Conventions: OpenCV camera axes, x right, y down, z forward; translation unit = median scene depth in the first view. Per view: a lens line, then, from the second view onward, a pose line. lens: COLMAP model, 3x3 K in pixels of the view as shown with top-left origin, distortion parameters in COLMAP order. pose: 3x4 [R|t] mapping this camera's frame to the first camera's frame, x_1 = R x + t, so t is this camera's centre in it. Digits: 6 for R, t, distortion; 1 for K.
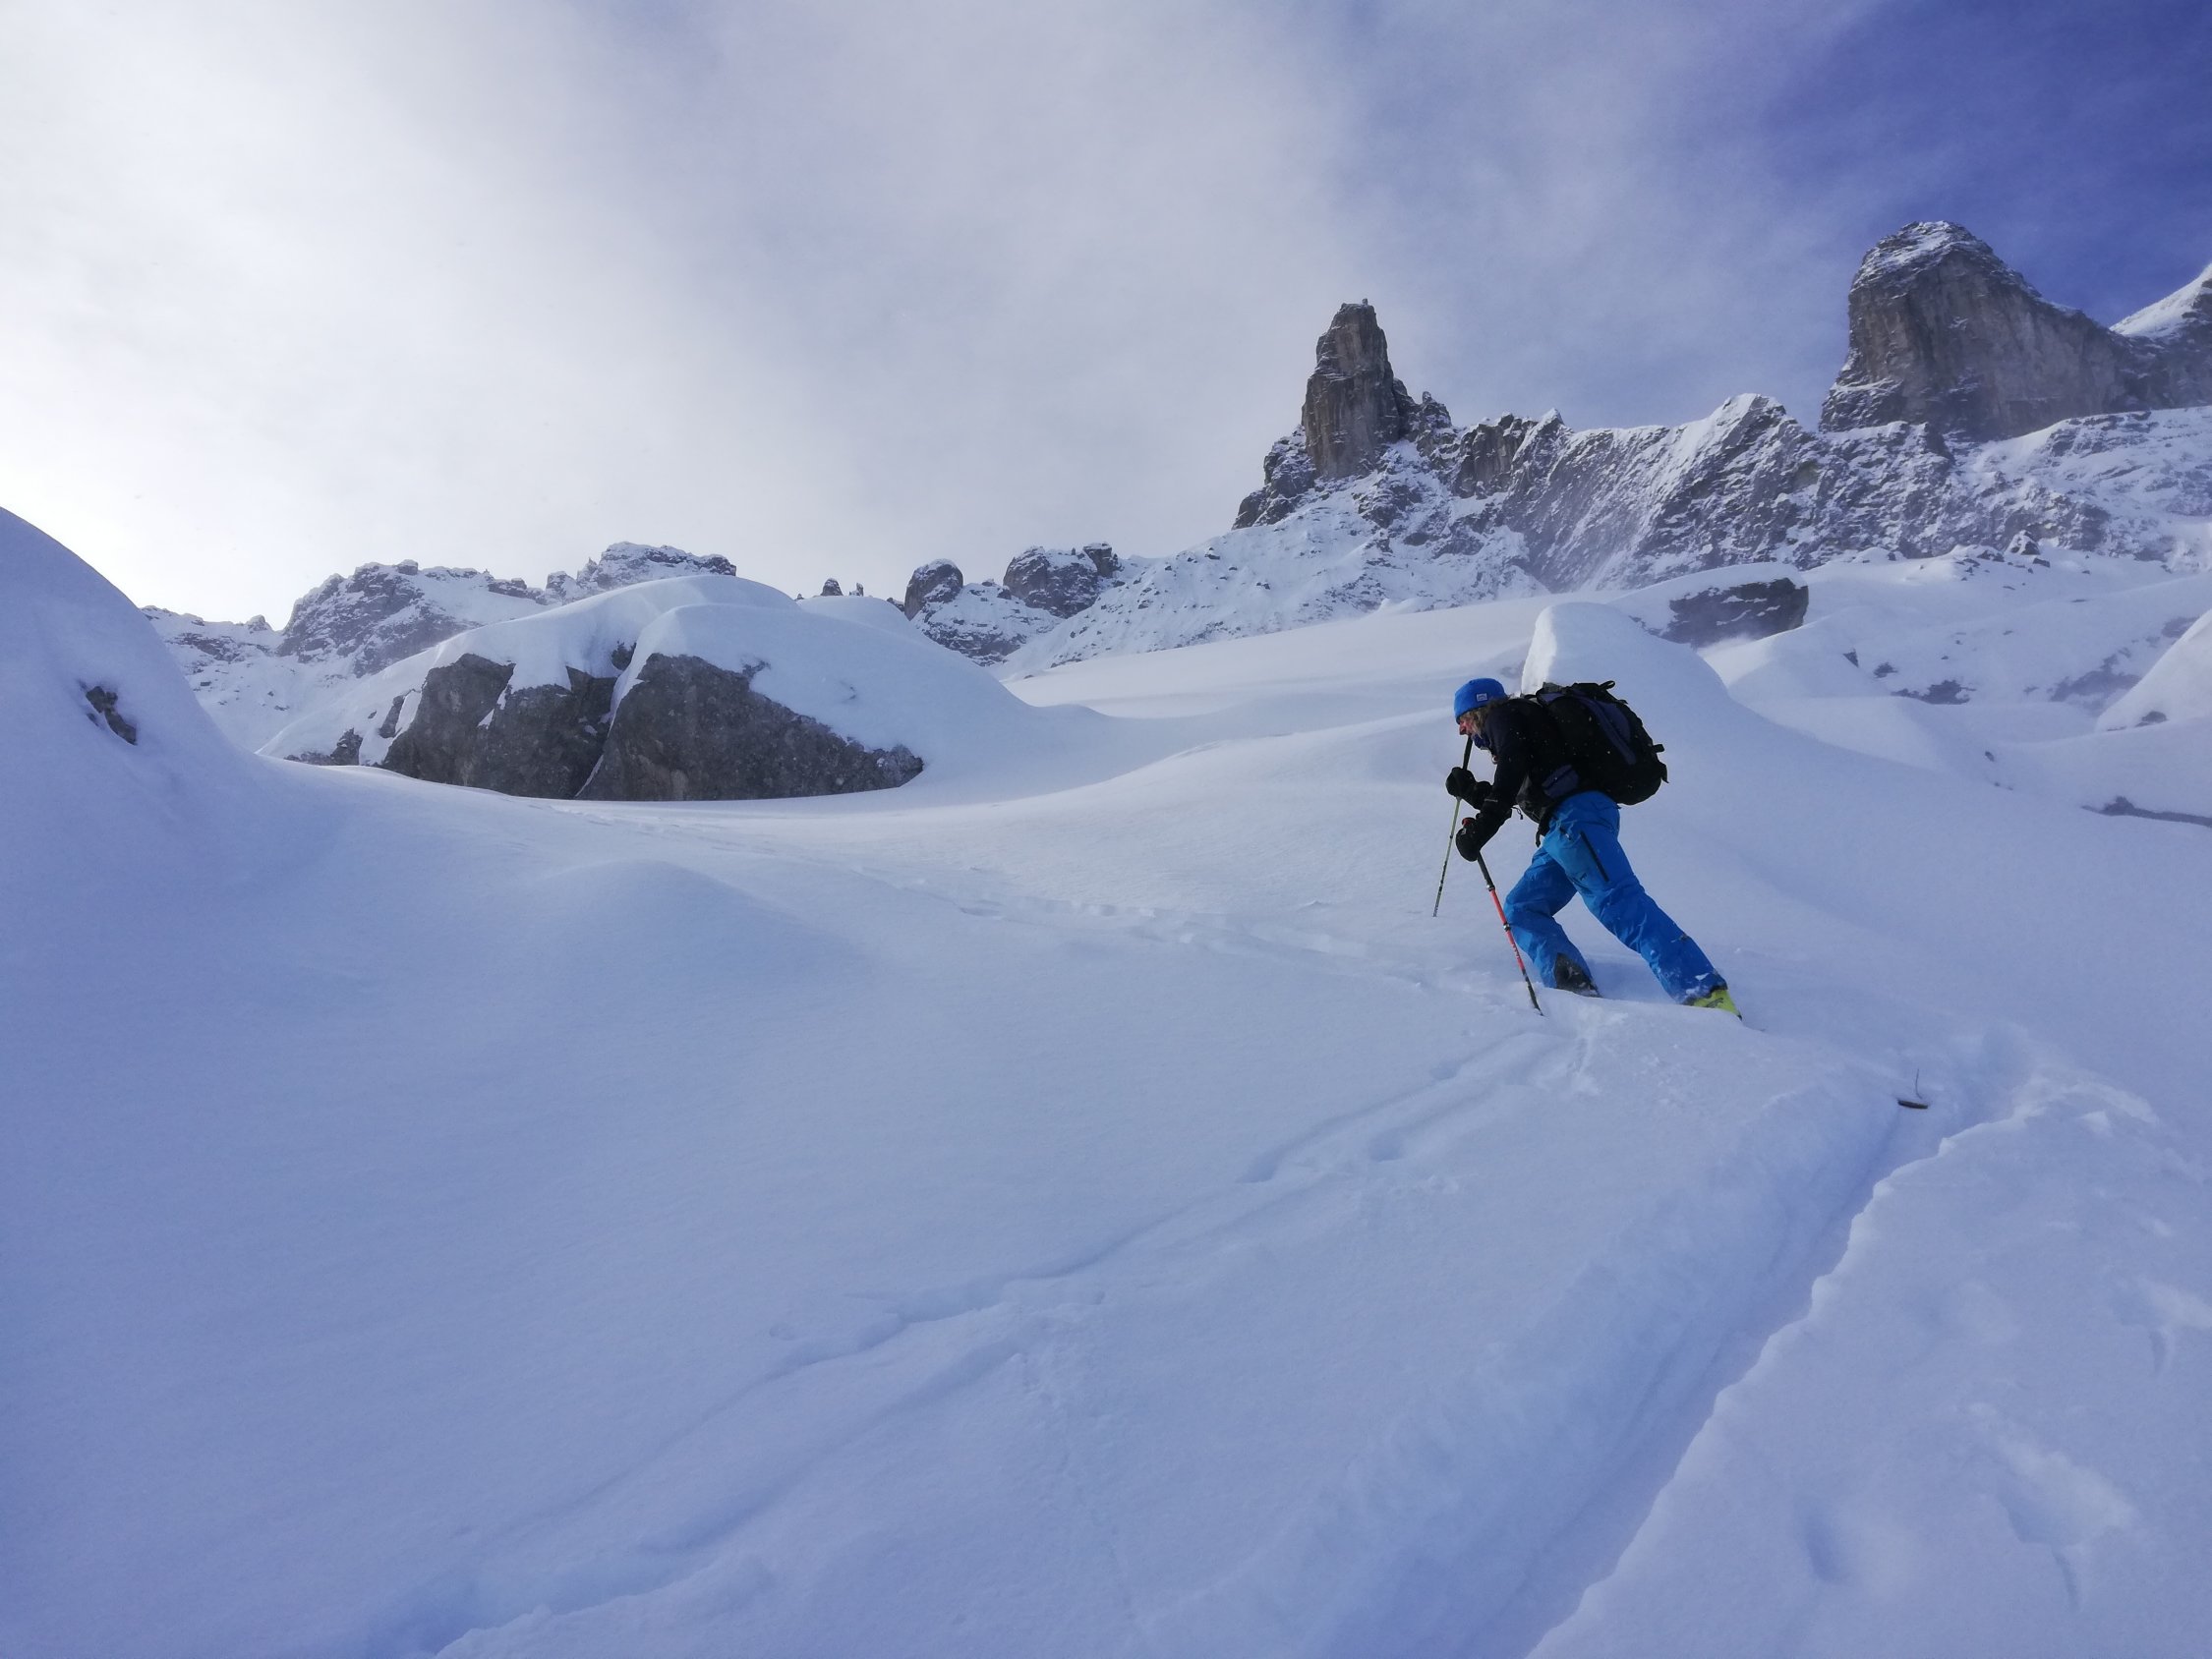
lens RADIAL K [[1633.0, 0, 1103.8], [0, 1633.0, 840.0], [0, 0, 1]] dist [0.014191, -0.013528]
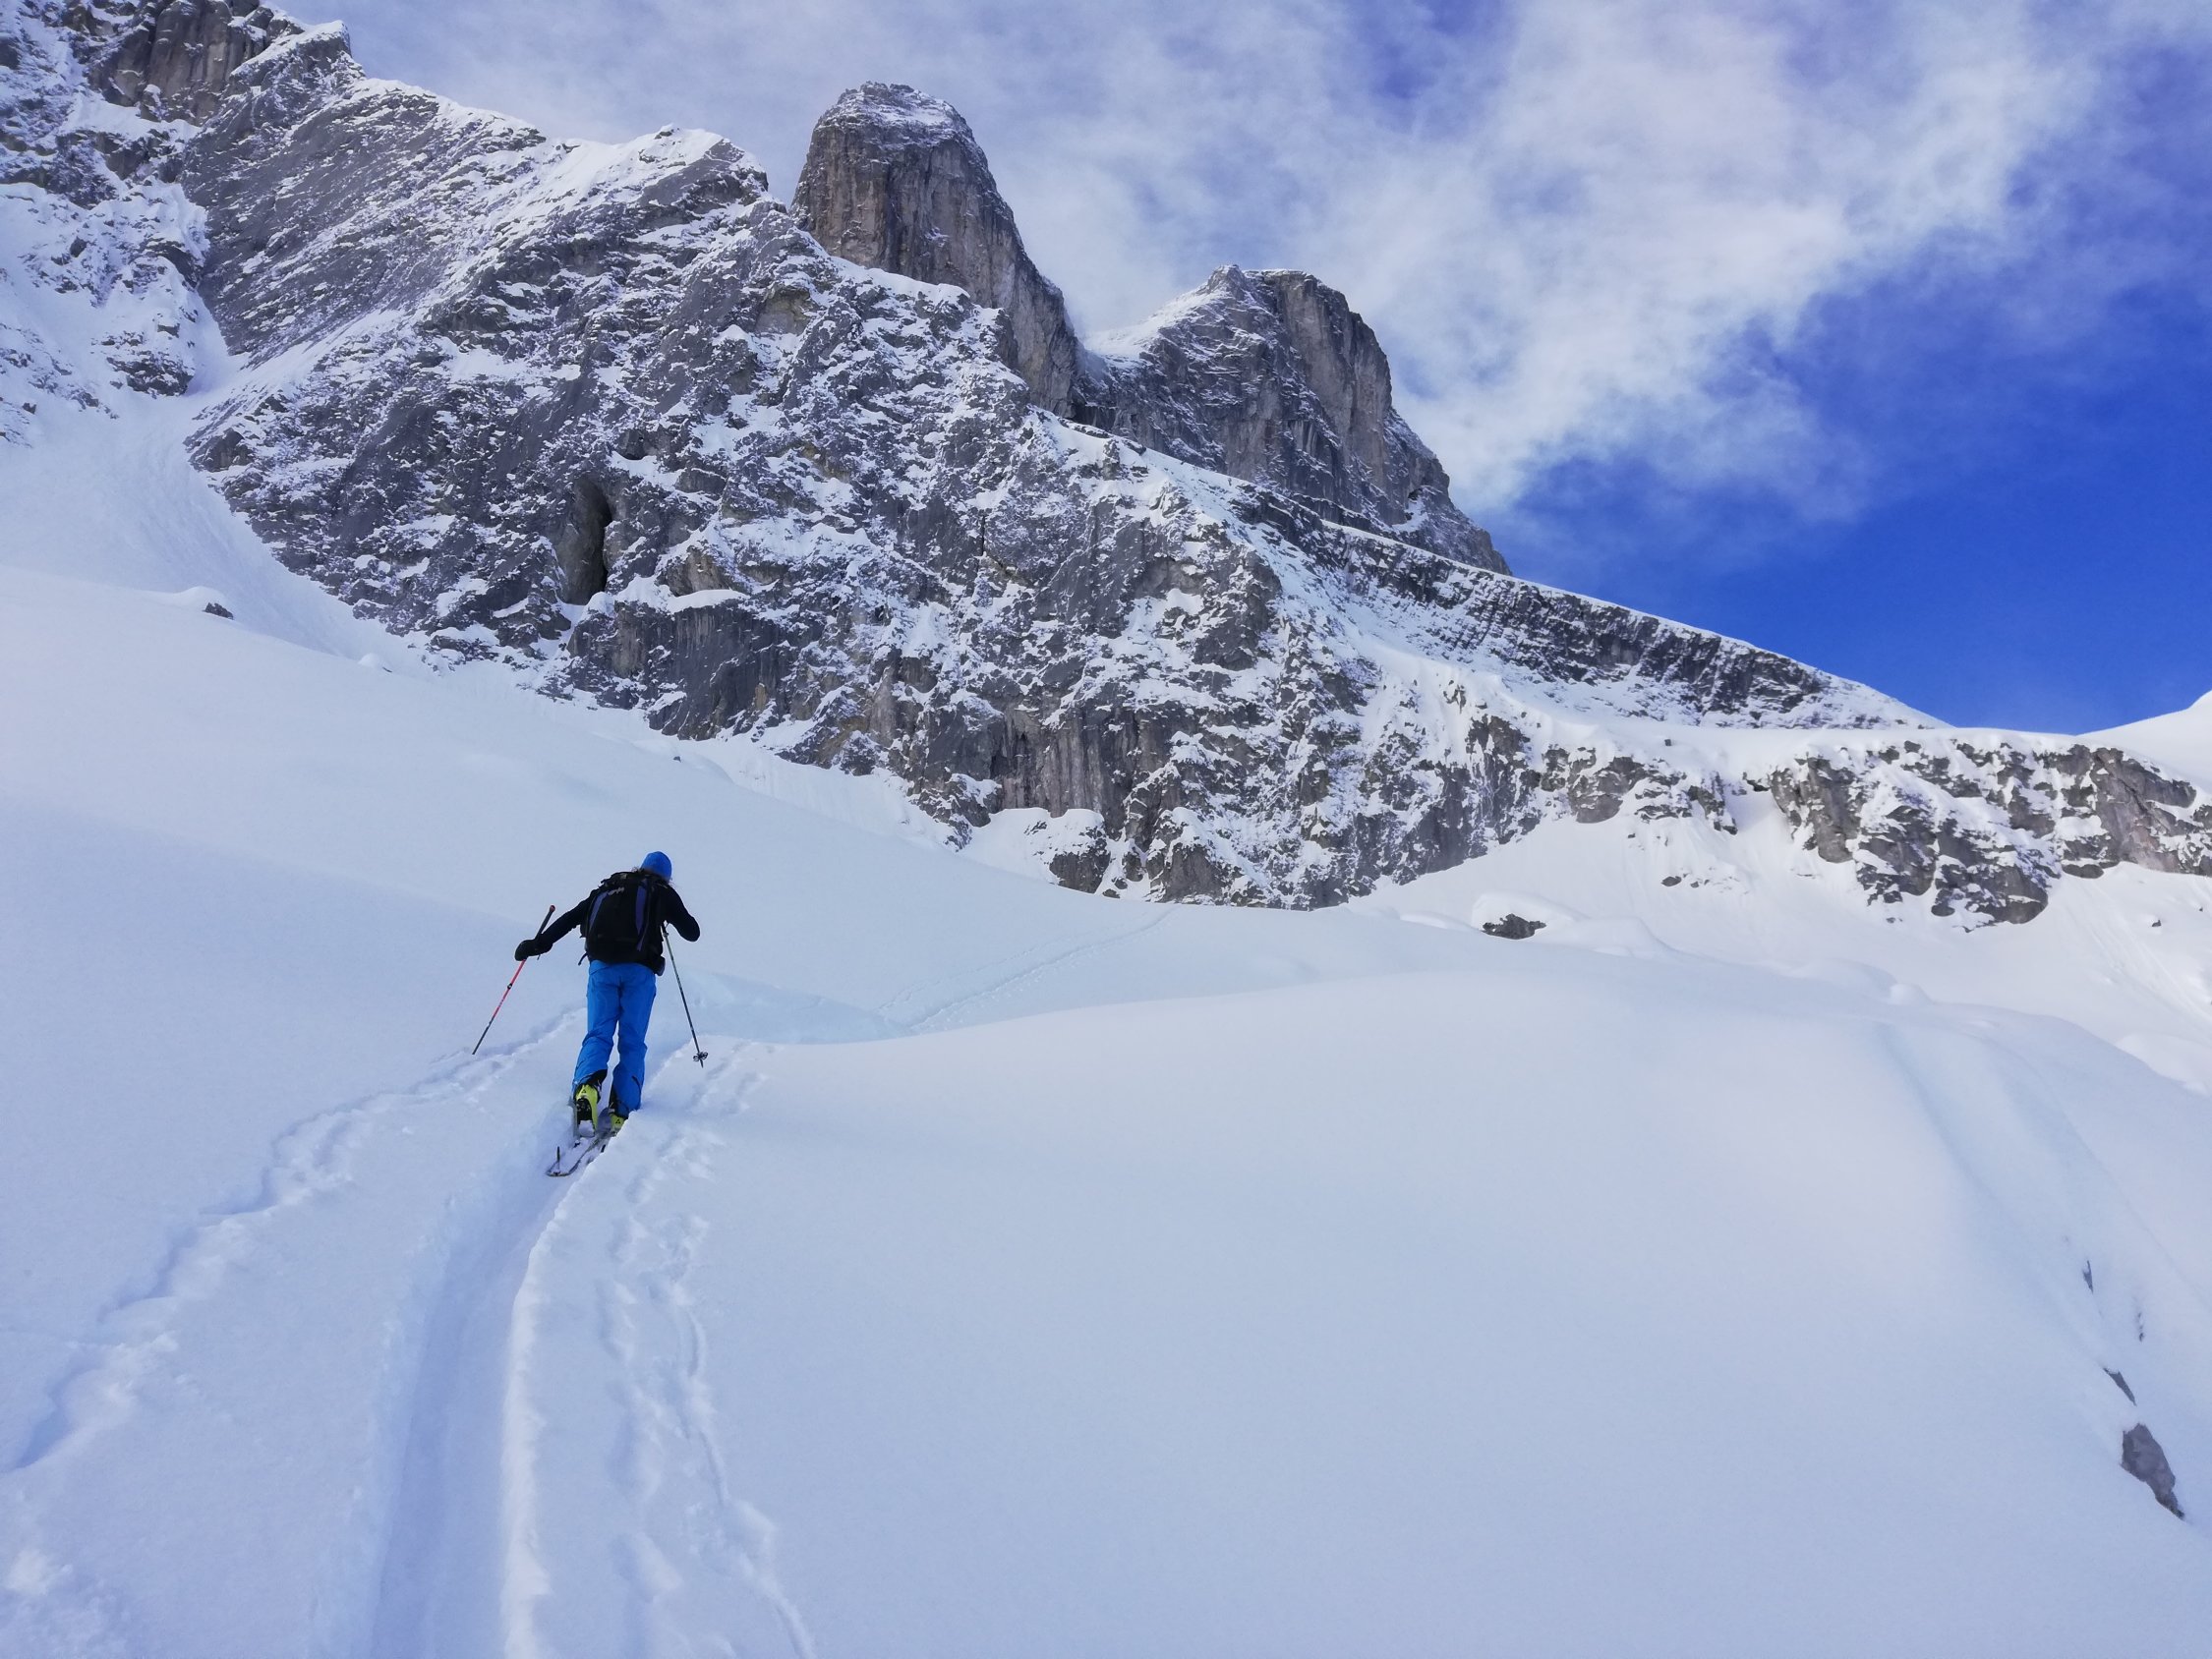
lens RADIAL K [[1633.0, 0, 1106.1], [0, 1633.0, 844.6], [0, 0, 1]] dist [0.014191, -0.013528]
pose [[0.694104, 0.205382, 0.689955, 0.169935], [-0.255900, 0.966232, -0.030184, -0.067348], [-0.672856, -0.155608, 0.723223, 0.510809]]
